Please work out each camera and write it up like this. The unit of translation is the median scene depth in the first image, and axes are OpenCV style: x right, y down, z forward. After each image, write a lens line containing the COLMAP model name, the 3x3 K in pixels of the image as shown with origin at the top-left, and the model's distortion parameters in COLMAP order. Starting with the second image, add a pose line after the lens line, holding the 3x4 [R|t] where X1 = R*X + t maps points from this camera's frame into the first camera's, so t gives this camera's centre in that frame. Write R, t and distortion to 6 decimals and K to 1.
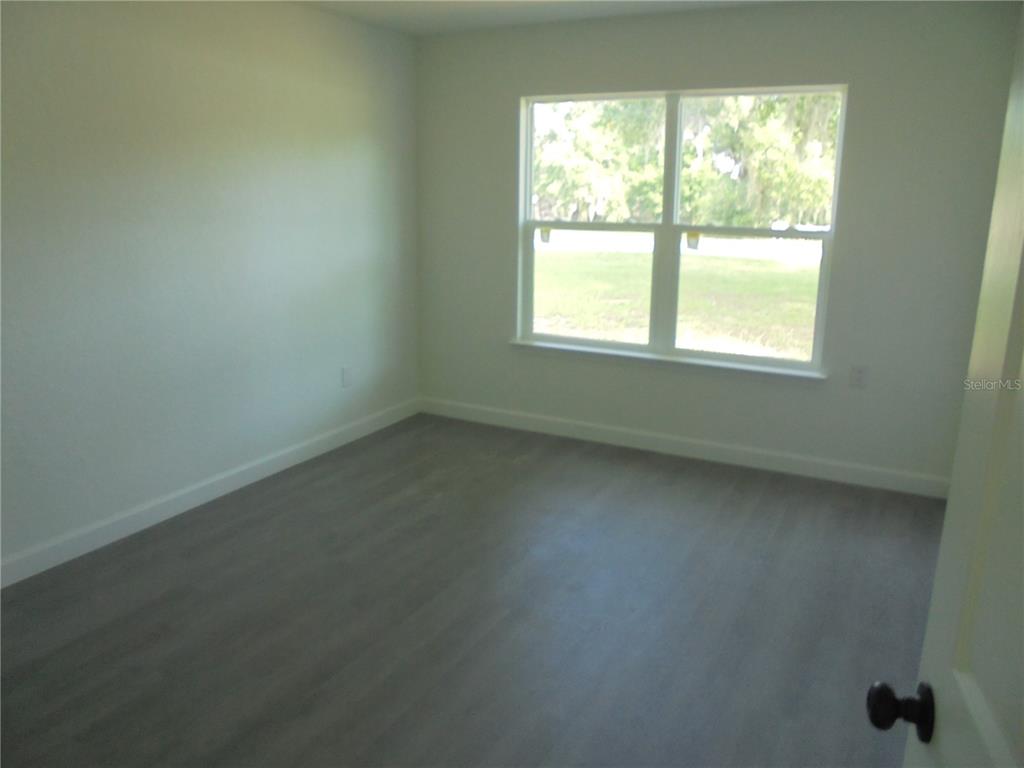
lens RADIAL K [[771.3, 0, 512.0], [0, 771.3, 384.0], [0, 0, 1]] dist [-0.102418, 0.002536]
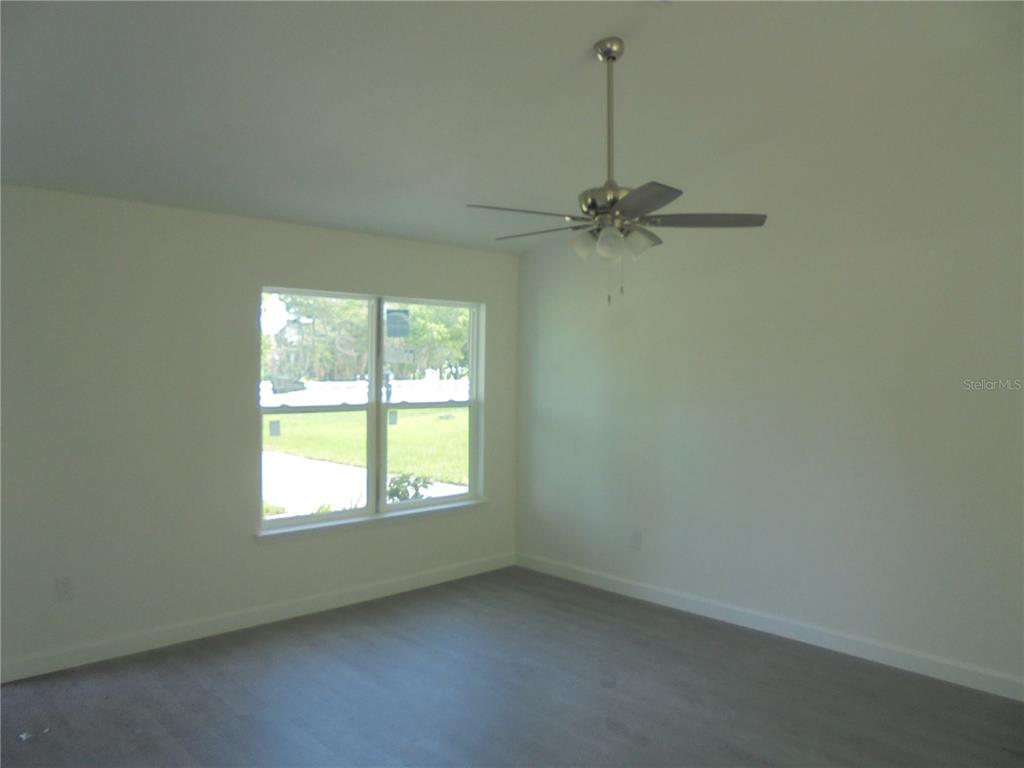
lens RADIAL K [[771.3, 0, 512.0], [0, 771.3, 384.0], [0, 0, 1]] dist [-0.102418, 0.002536]
pose [[0.329230, -0.012053, 0.944173, -0.874612], [0.230754, 0.970628, -0.068073, -0.106315], [-0.915620, 0.240283, 0.322341, 0.408880]]
